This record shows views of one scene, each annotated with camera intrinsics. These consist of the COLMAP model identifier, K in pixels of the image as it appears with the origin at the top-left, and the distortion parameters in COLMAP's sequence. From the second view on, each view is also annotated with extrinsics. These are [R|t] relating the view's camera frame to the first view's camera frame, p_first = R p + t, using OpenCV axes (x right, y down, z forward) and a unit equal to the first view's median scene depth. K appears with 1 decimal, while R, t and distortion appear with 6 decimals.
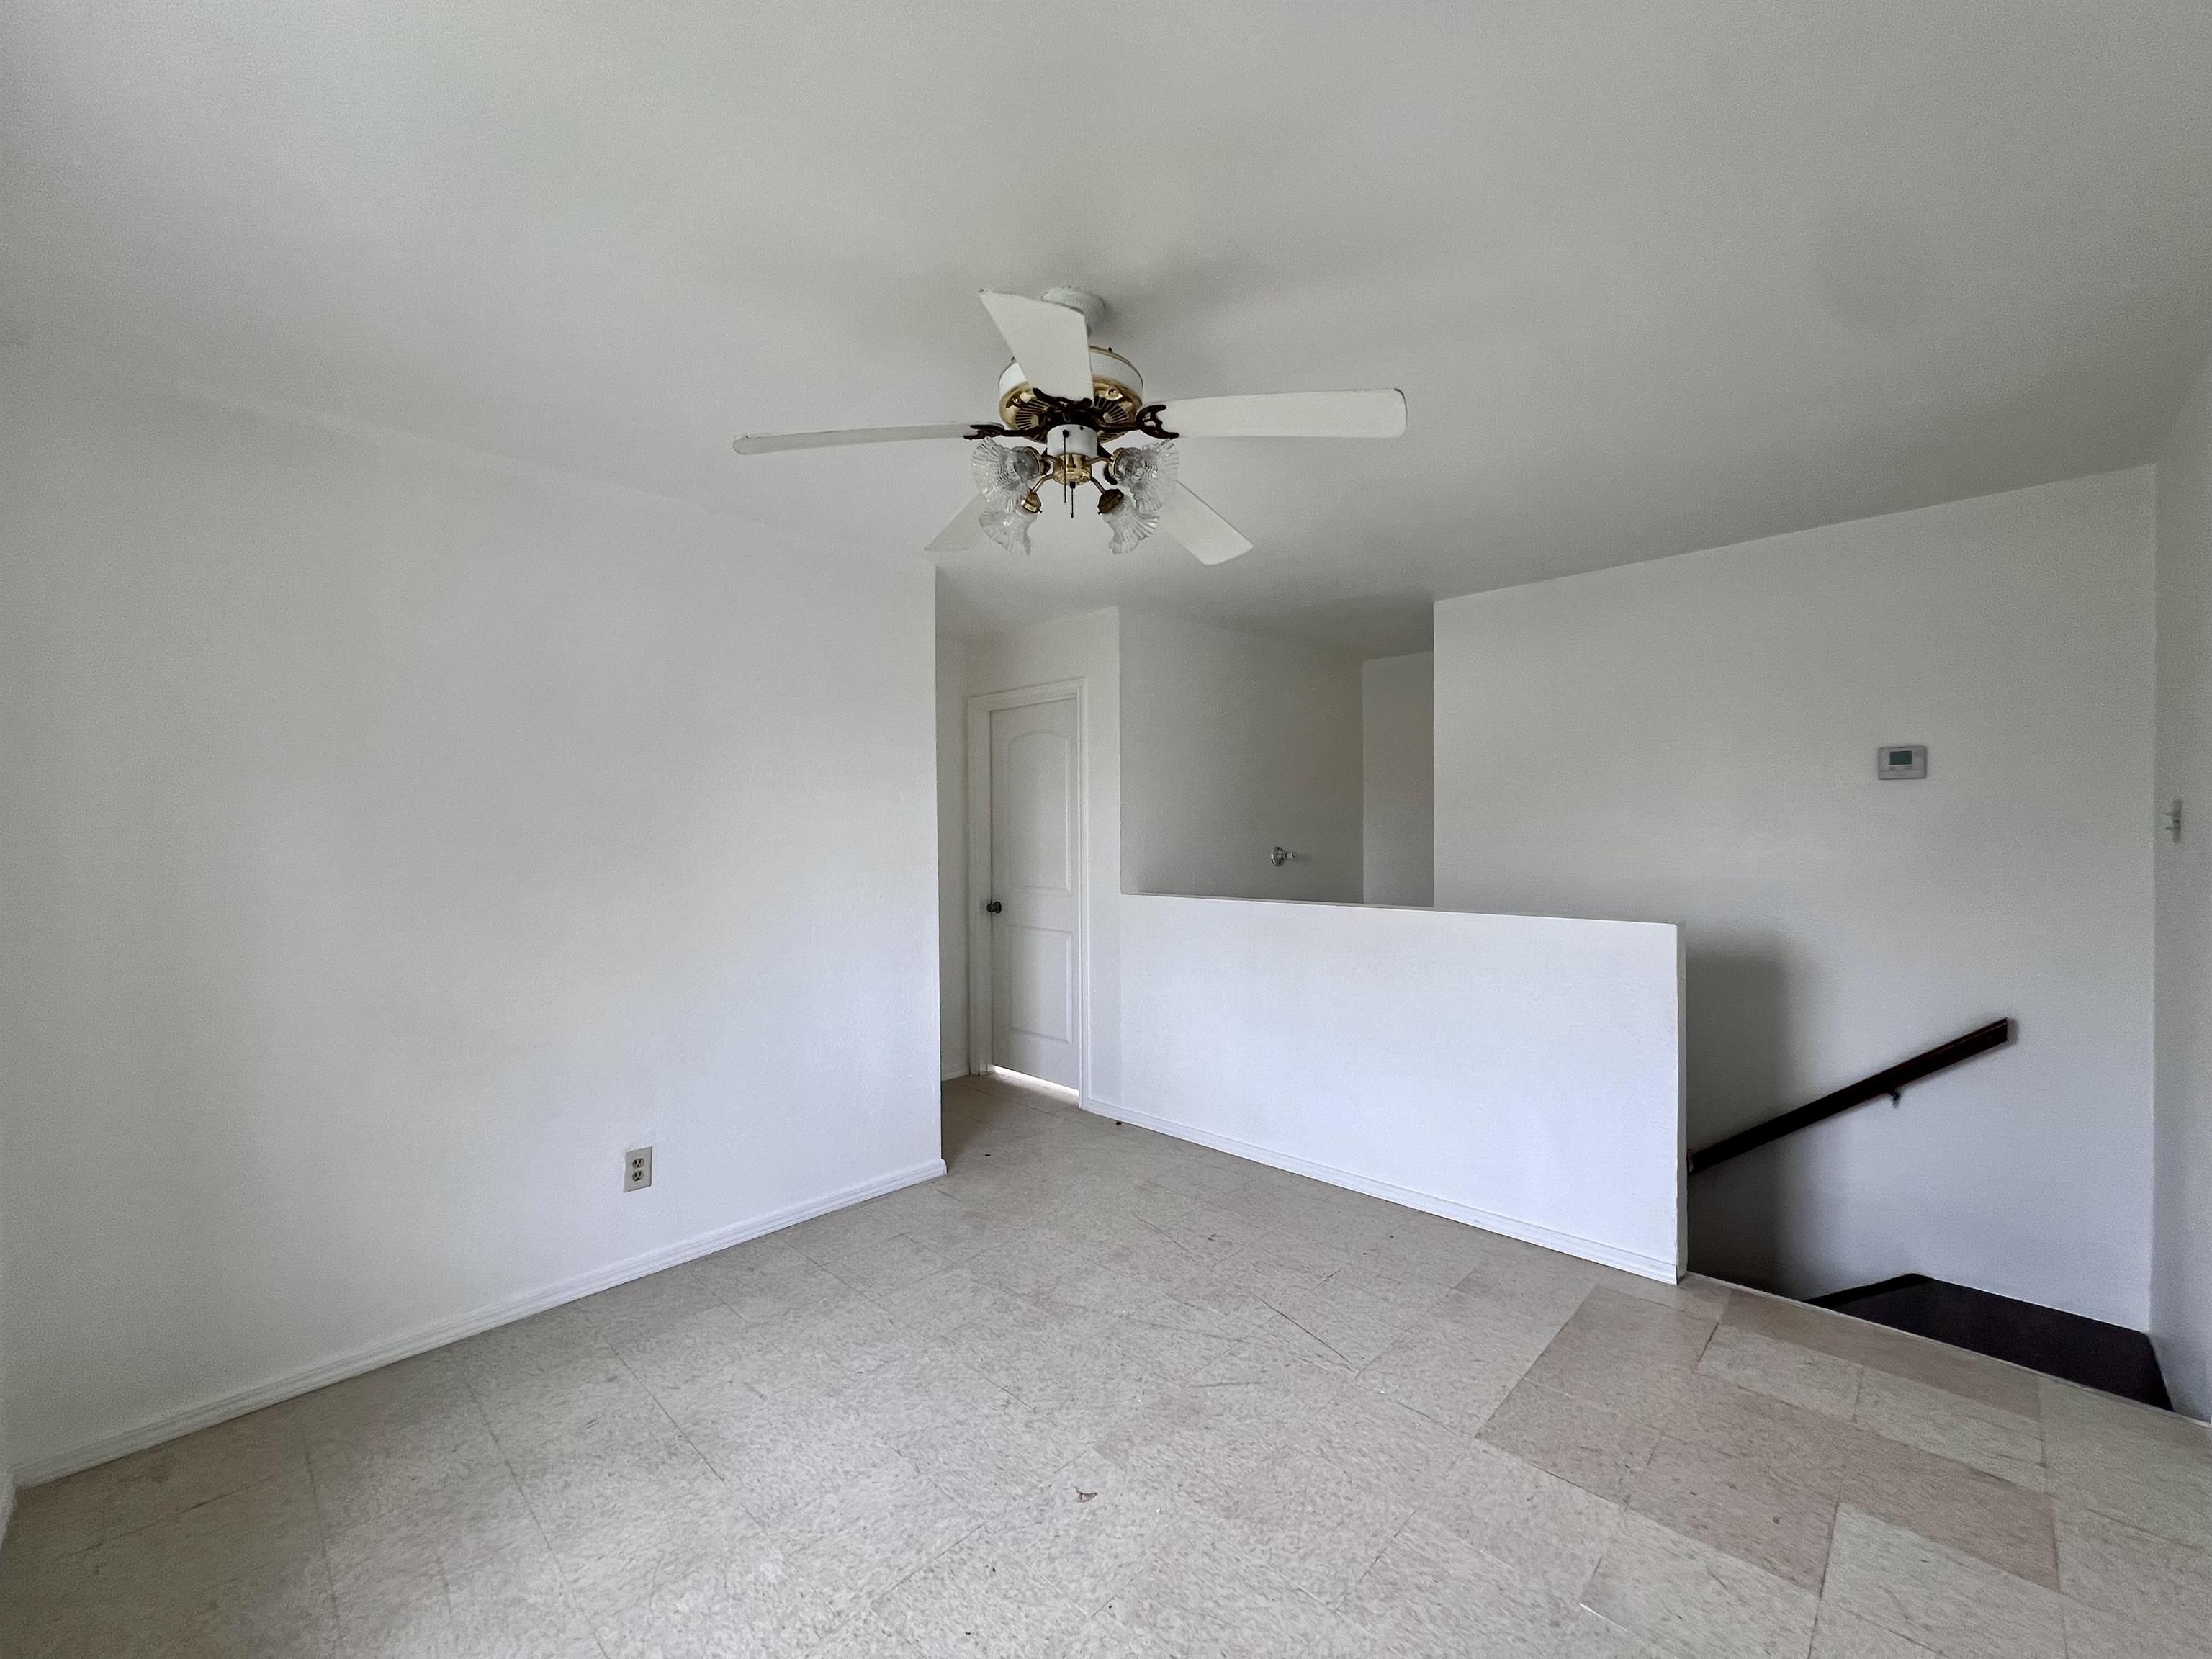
lens RADIAL K [[888.9, 0, 1105.9], [0, 888.9, 831.3], [0, 0, 1]] dist [-0.001868, 0.001229]
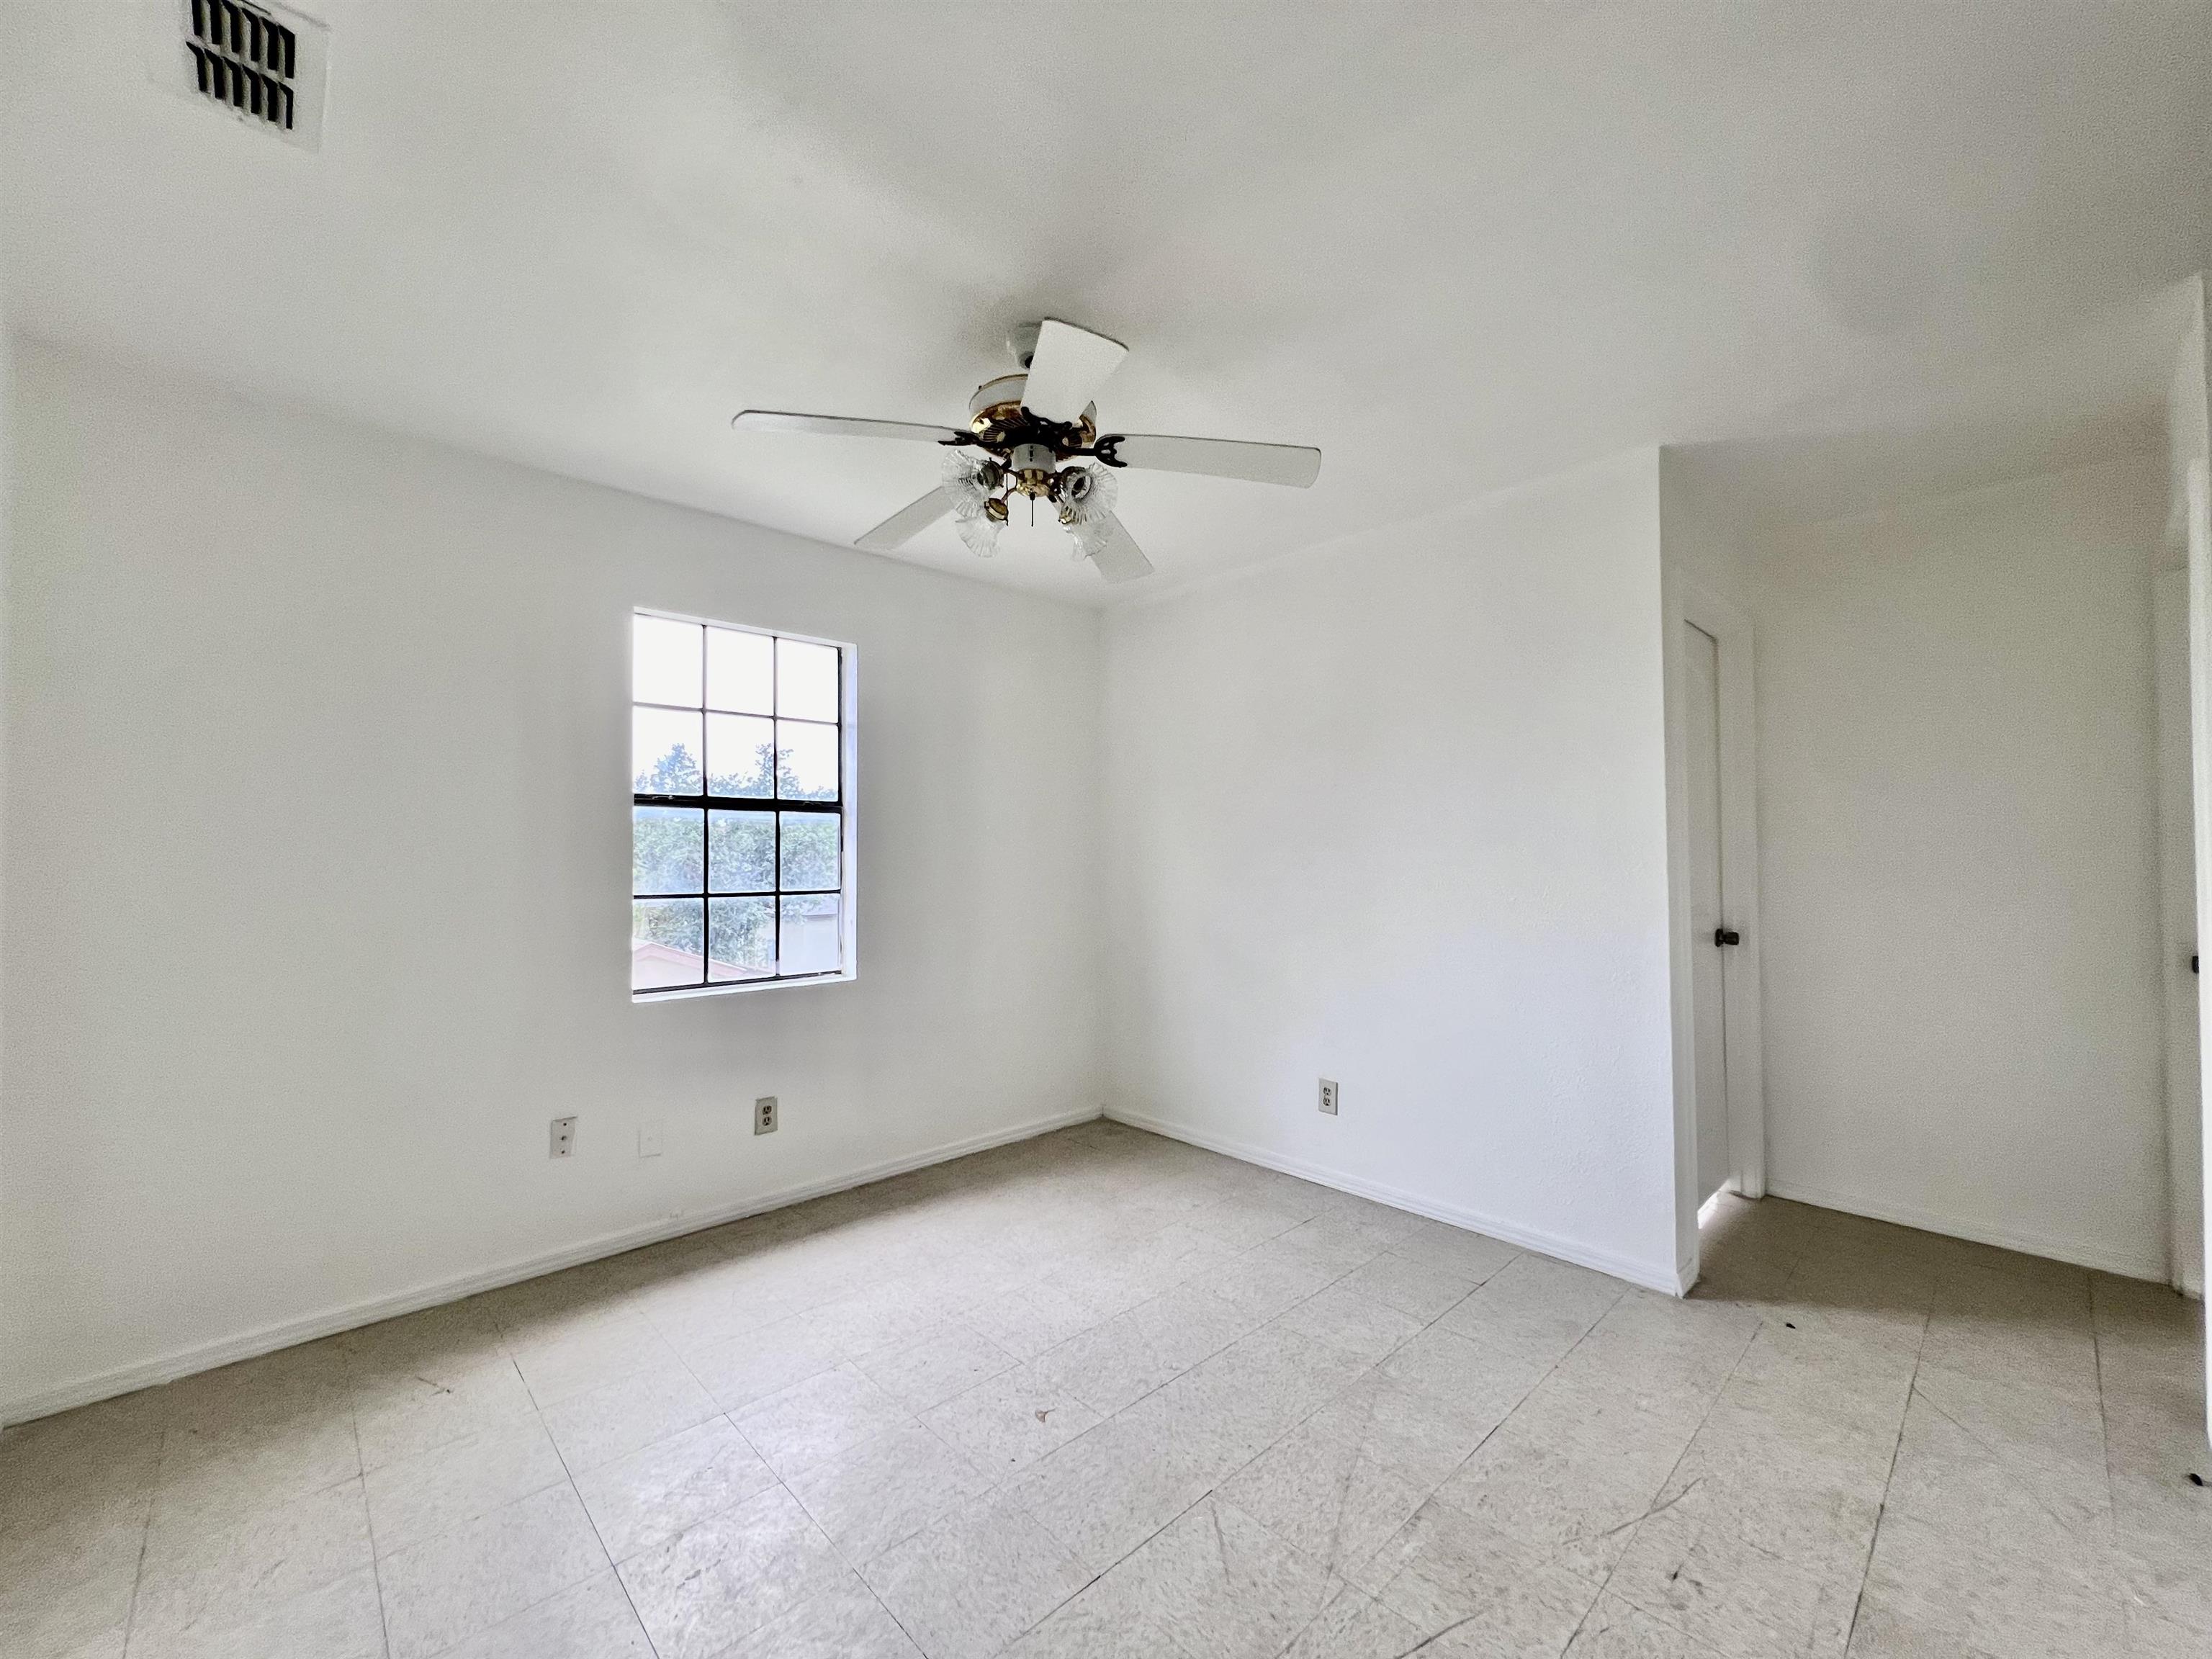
lens RADIAL K [[885.2, 0, 1104.1], [0, 885.2, 831.6], [0, 0, 1]] dist [0.001397, -0.000064]
pose [[-0.043691, -0.015655, -0.998922, 0.949708], [0.002754, 0.999872, -0.015790, 0.045644], [0.999041, -0.003441, -0.043642, 1.002046]]
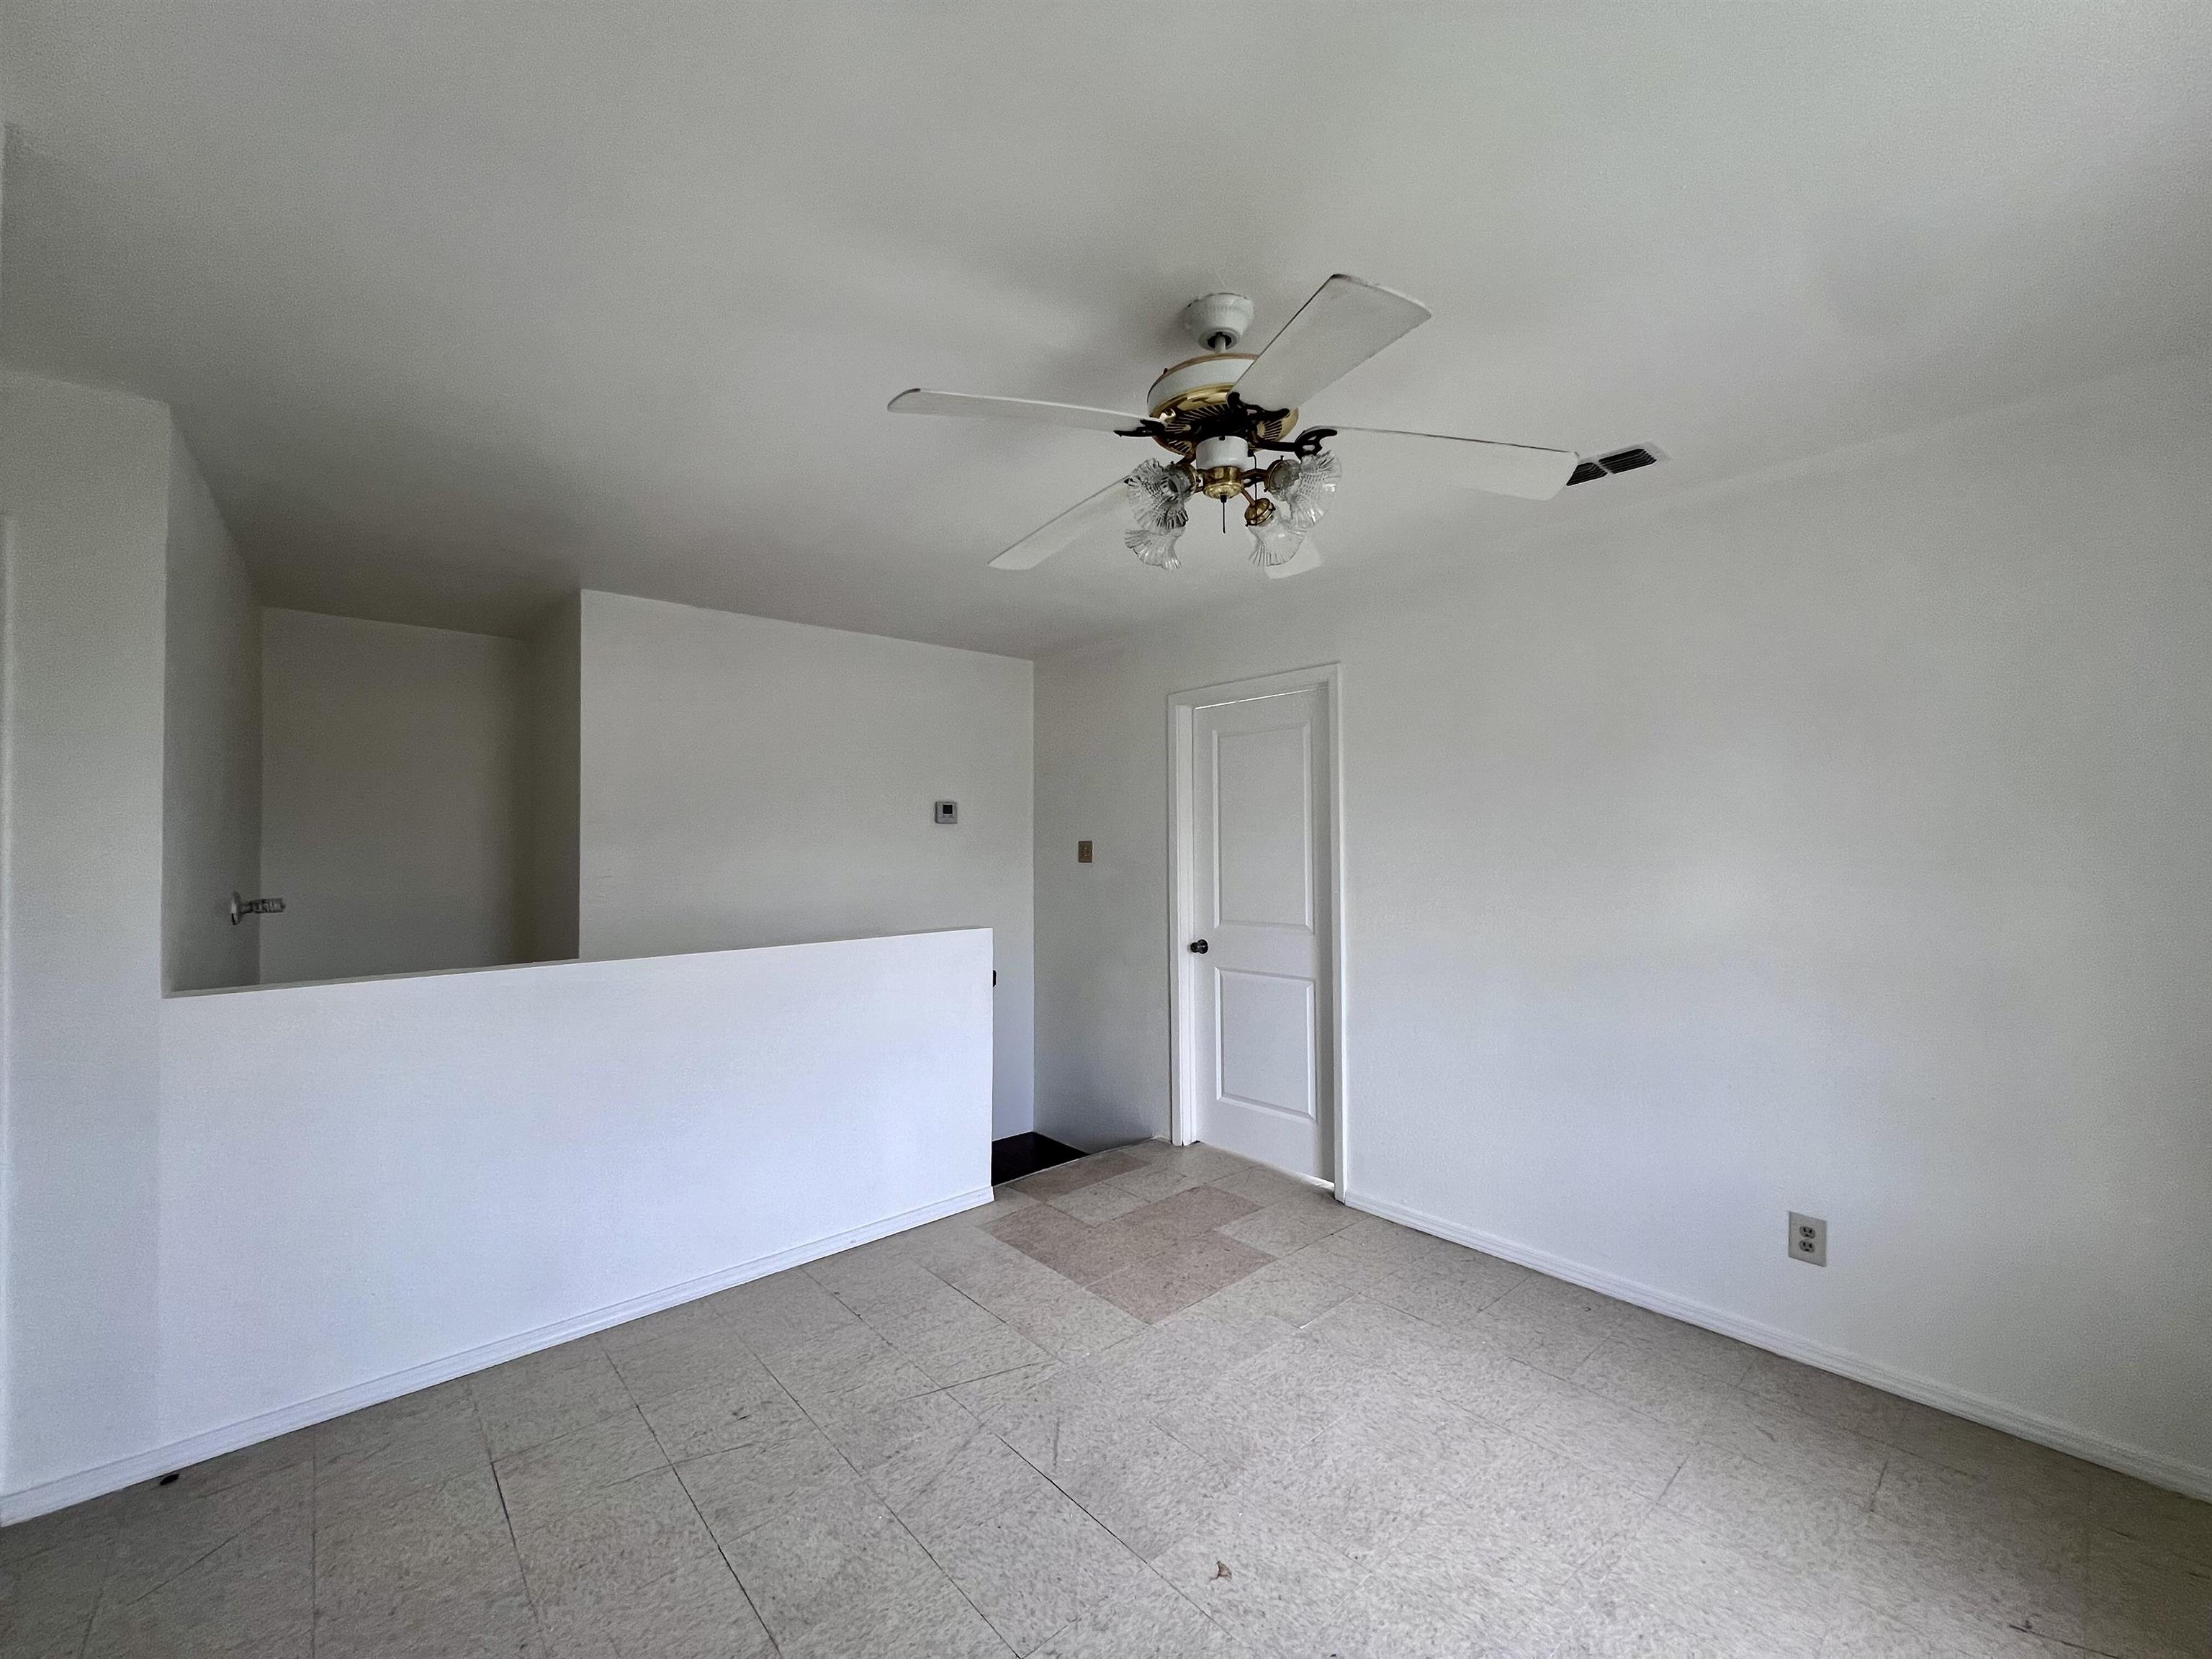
lens RADIAL K [[888.9, 0, 1103.7], [0, 888.9, 836.5], [0, 0, 1]] dist [-0.001868, 0.001229]
pose [[0.079432, 0.020493, 0.996630, -0.871935], [0.009184, 0.999731, -0.021289, -0.004757], [-0.996798, 0.010844, 0.079222, 0.927560]]
